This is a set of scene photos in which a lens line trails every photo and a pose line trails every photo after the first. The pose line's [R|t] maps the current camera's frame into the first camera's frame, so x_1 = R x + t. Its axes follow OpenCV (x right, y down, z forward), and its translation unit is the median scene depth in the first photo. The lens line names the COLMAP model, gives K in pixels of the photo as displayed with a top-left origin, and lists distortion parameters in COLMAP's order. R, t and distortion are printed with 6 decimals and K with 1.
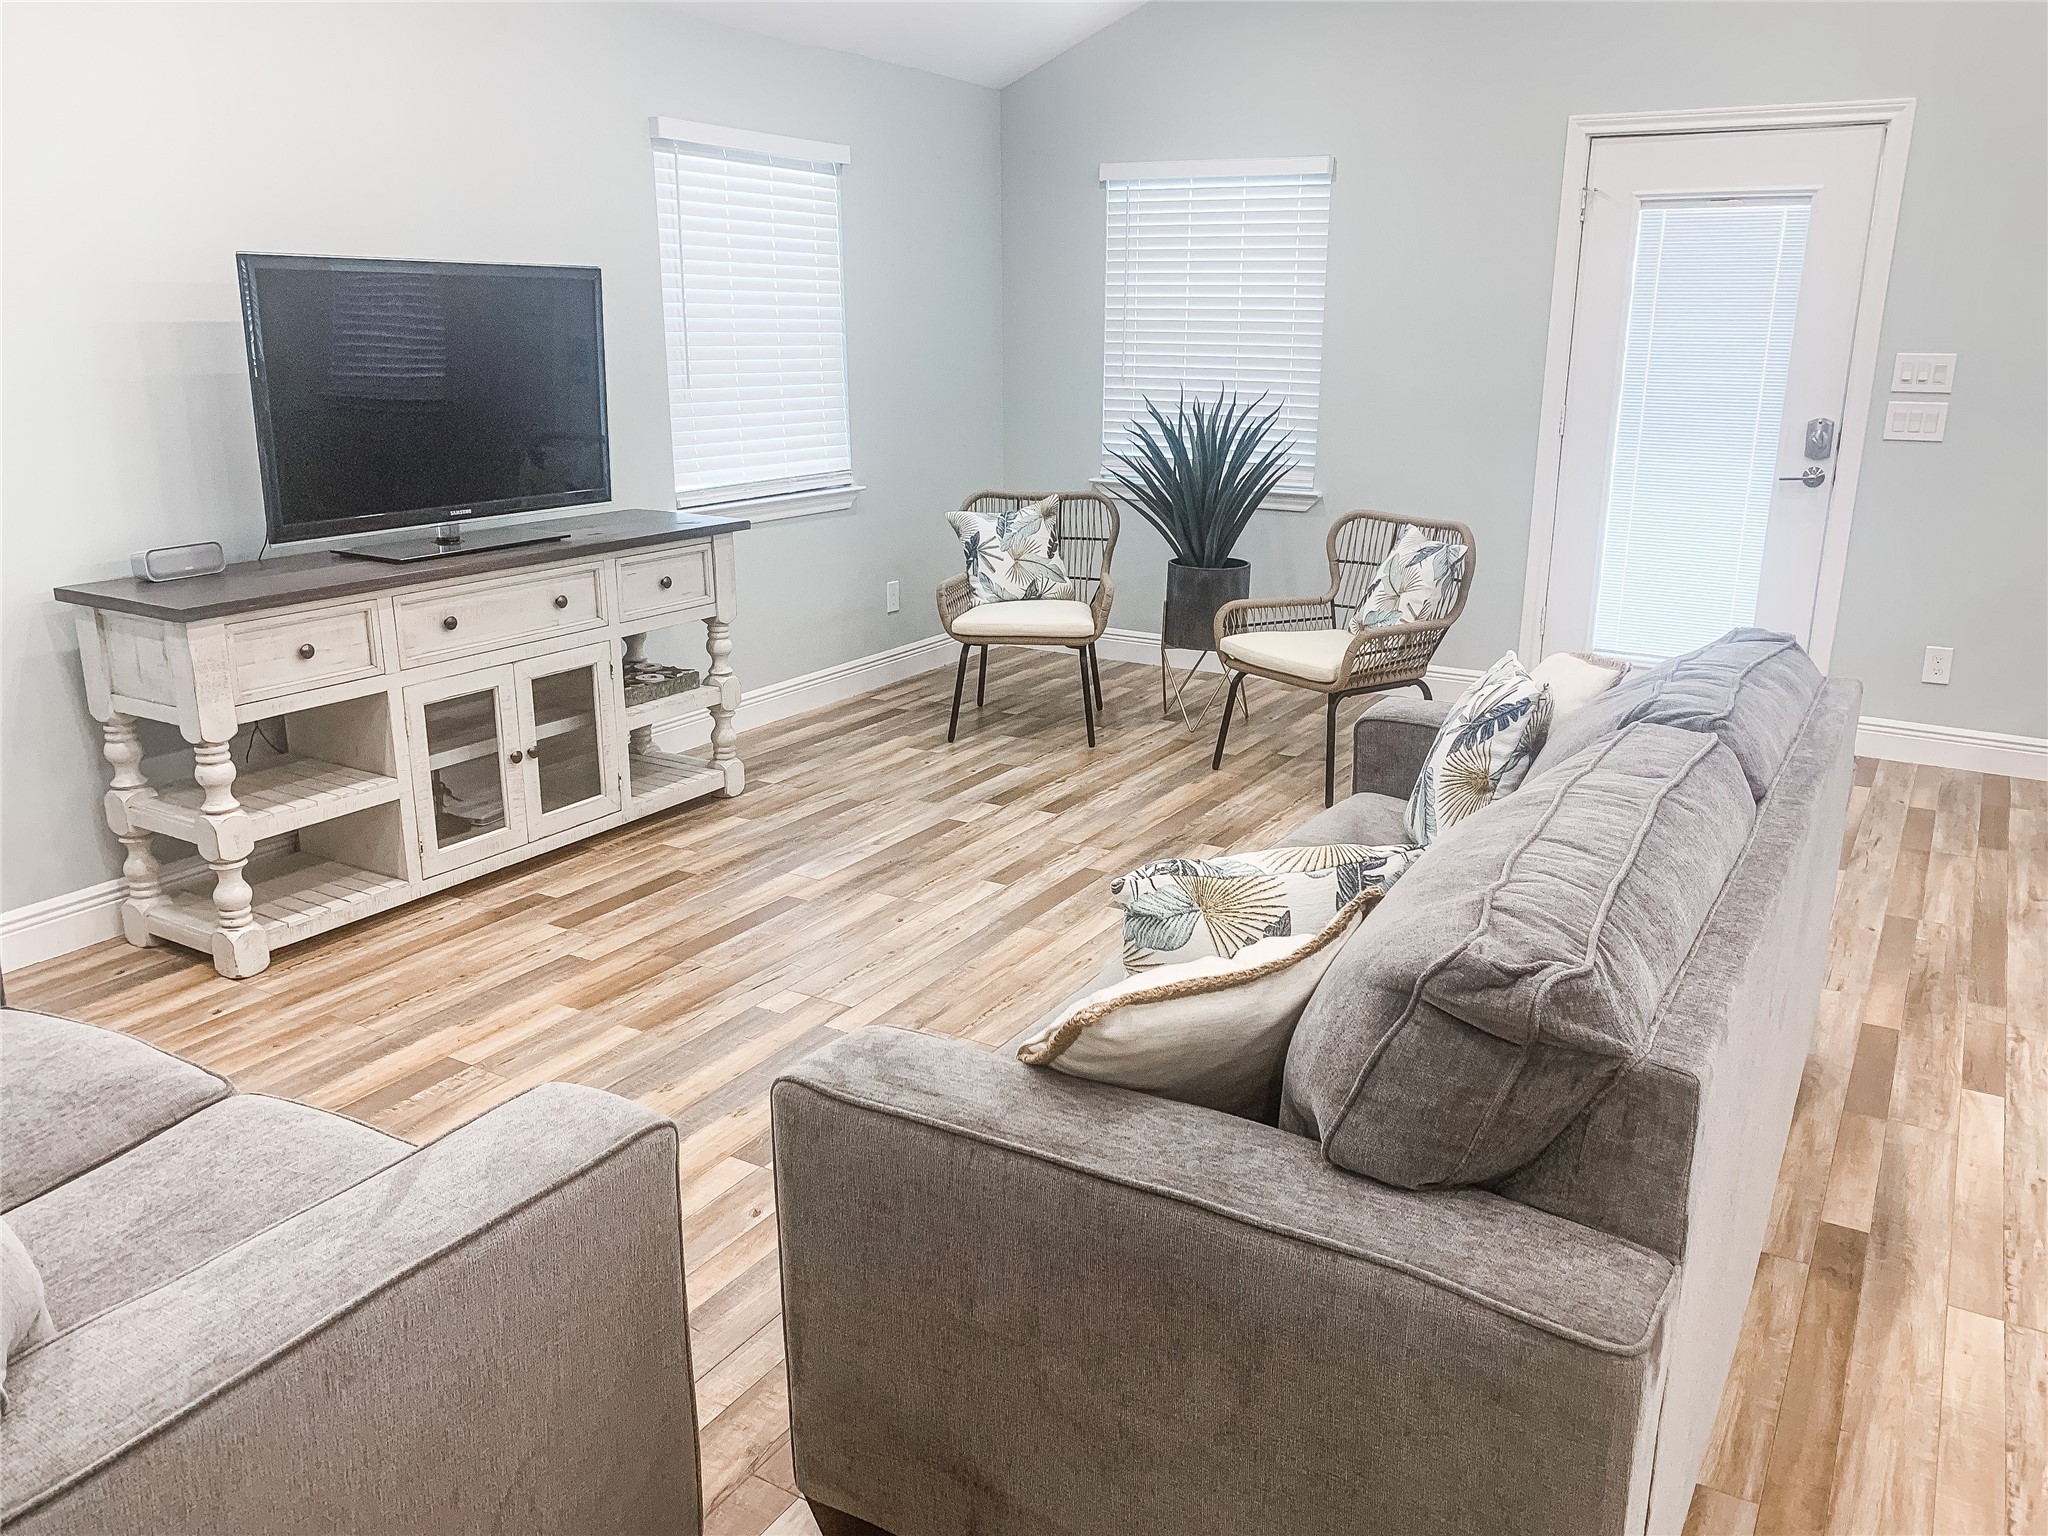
lens RADIAL K [[1539.8, 0, 1011.7], [0, 1539.8, 770.6], [0, 0, 1]] dist [0.024409, -0.020689]
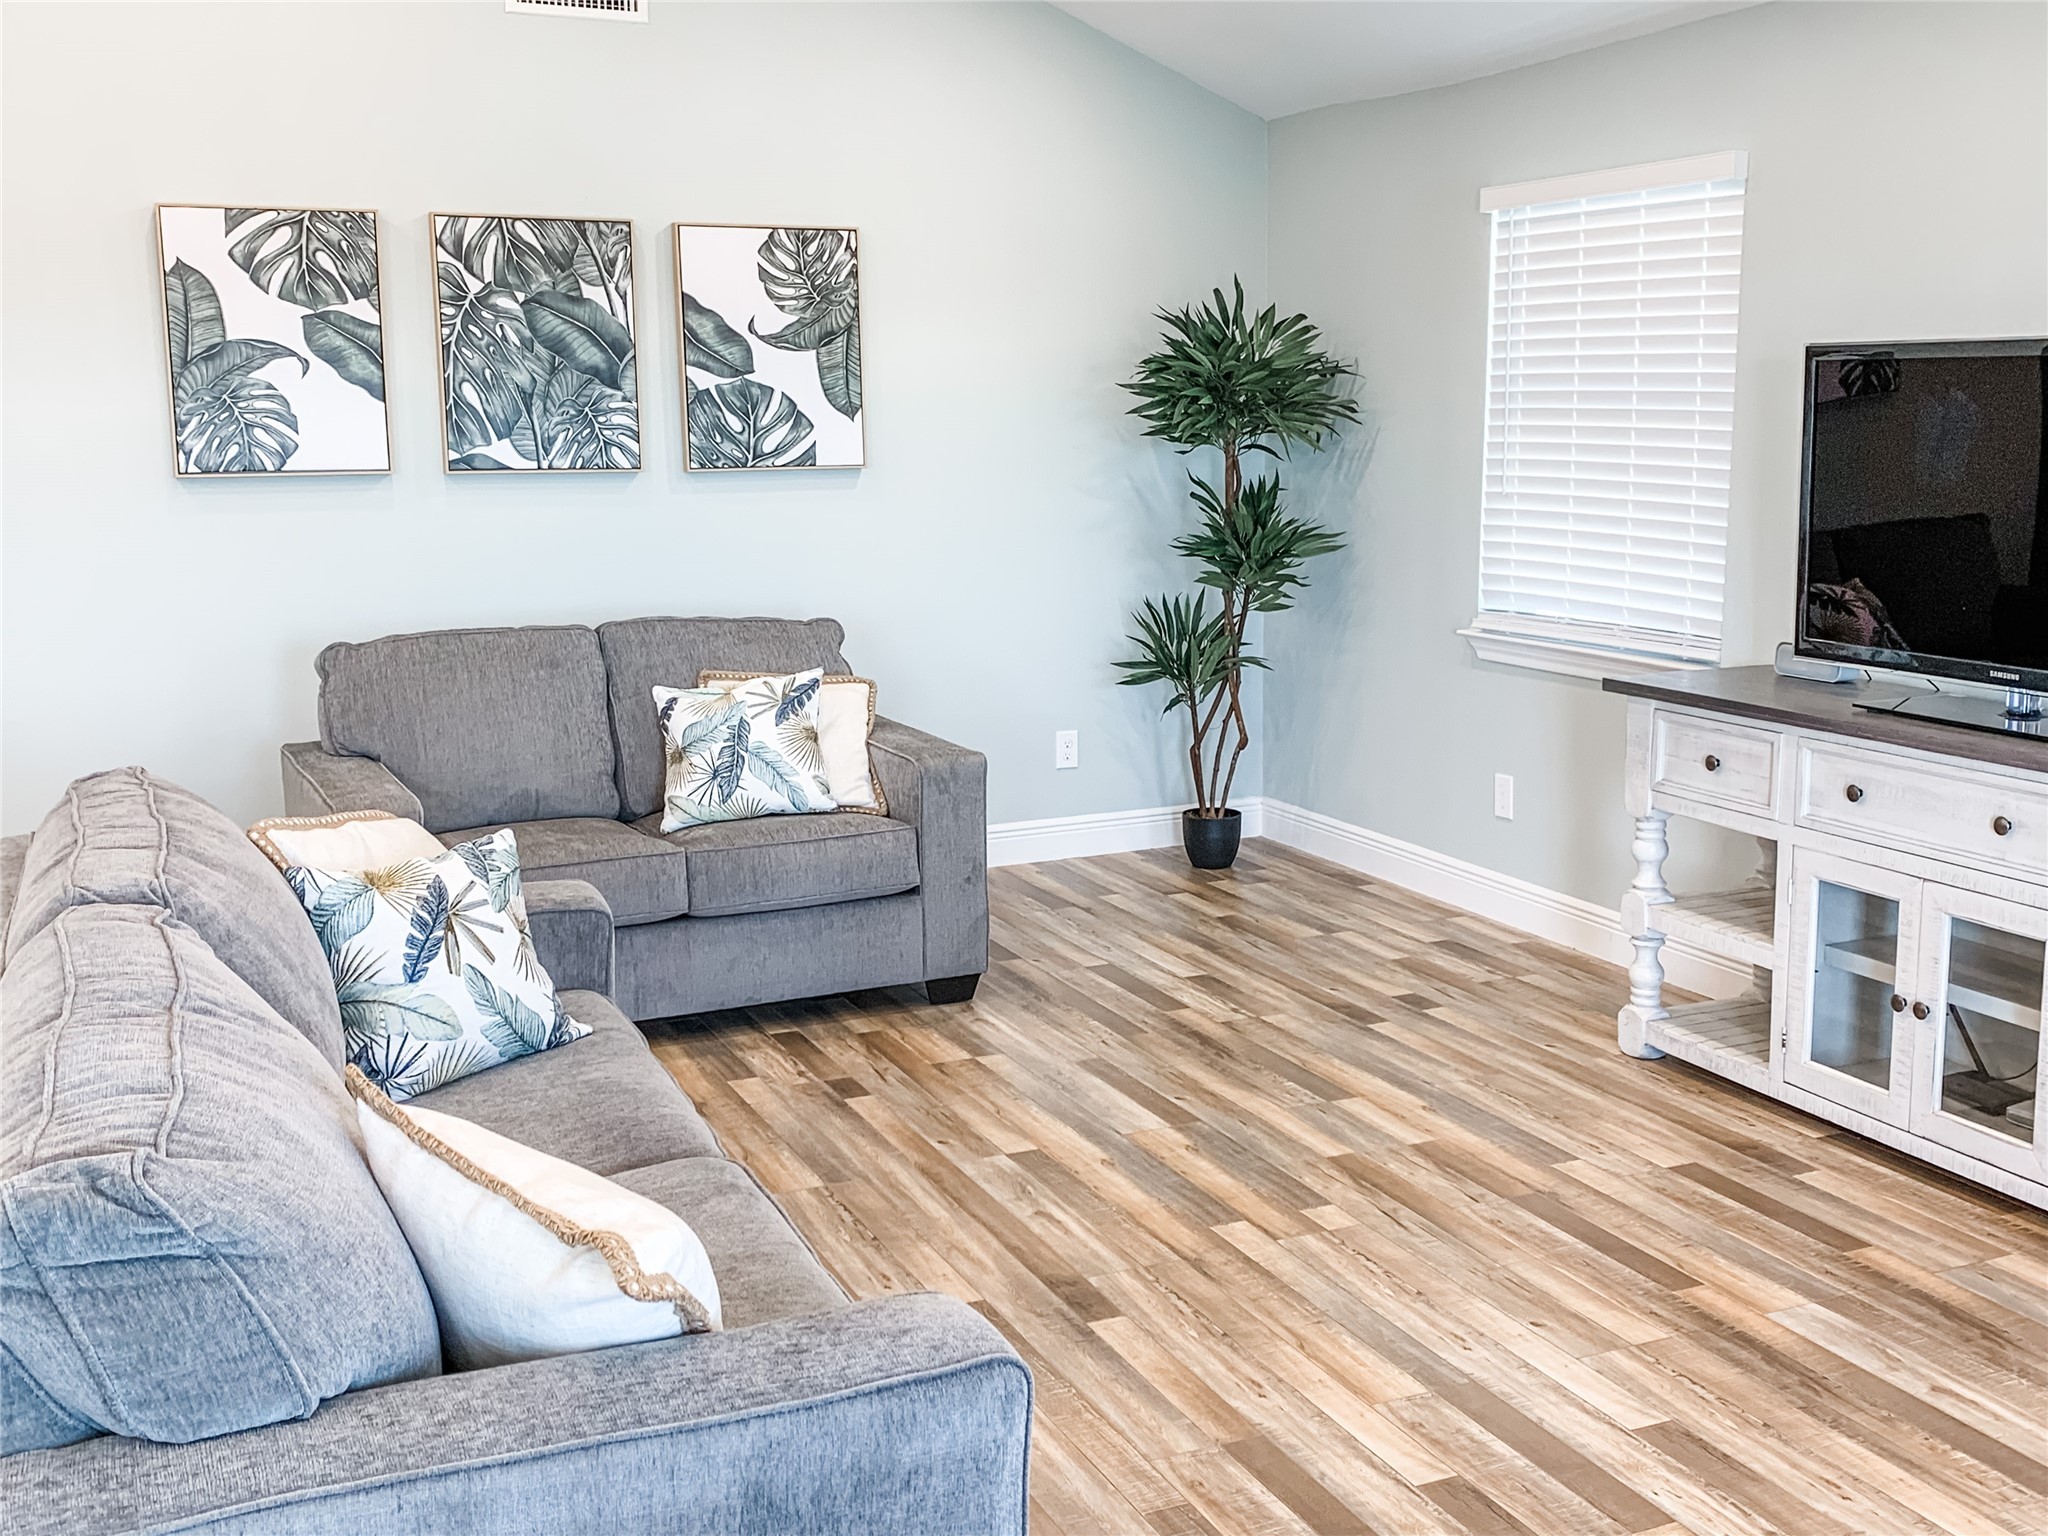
lens RADIAL K [[2092.3, 0, 1024.2], [0, 2092.3, 754.9], [0, 0, 1]] dist [-0.025464, 0.000000]
pose [[-0.571168, 0.138006, -0.809148, 0.694949], [-0.222798, 0.922692, 0.314643, -0.335594], [0.790018, 0.359990, -0.496265, 1.133509]]
